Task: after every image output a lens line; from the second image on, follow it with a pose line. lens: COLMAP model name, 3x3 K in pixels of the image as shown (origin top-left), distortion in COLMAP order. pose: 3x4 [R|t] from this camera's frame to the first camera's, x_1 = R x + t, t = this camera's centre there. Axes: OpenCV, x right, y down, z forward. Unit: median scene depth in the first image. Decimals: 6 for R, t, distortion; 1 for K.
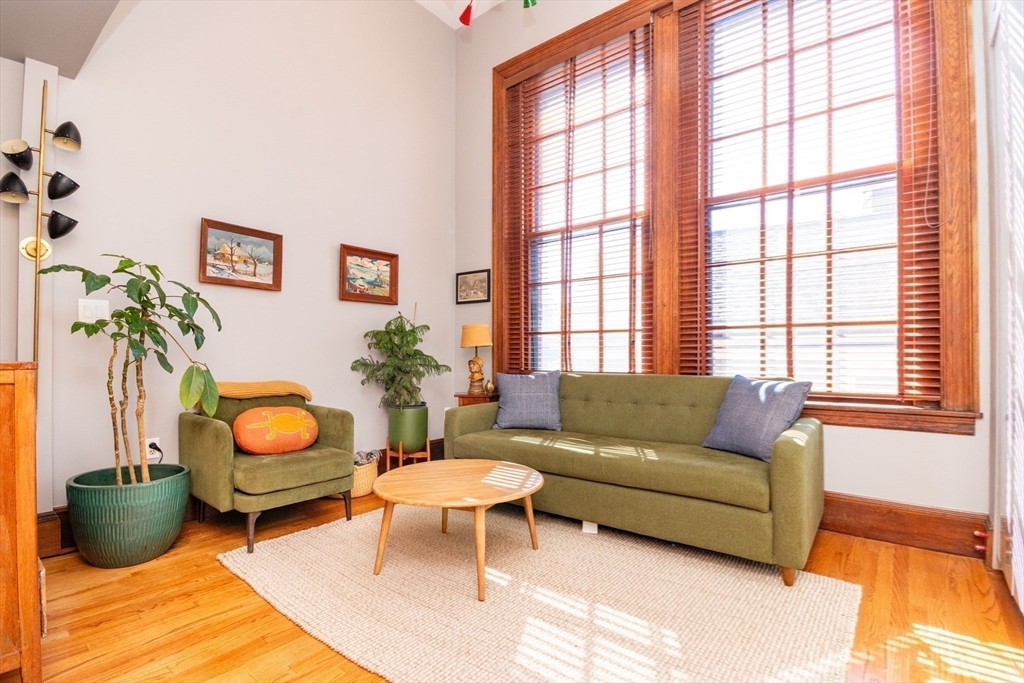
lens RADIAL K [[490.3, 0, 514.3], [0, 490.3, 346.8], [0, 0, 1]] dist [0.001738, -0.000237]
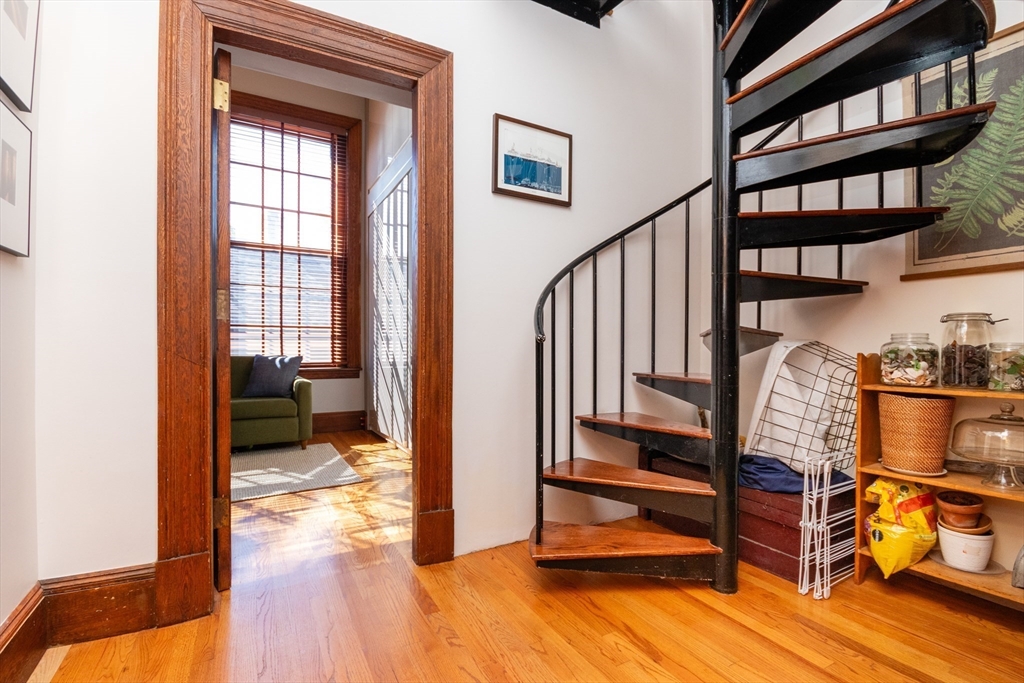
lens RADIAL K [[490.3, 0, 514.3], [0, 490.3, 346.8], [0, 0, 1]] dist [0.001738, -0.000237]
pose [[0.373974, 0.010199, 0.927383, -0.857193], [-0.009367, 0.999930, -0.007220, 0.038736], [-0.927392, -0.005987, 0.374043, -0.499230]]
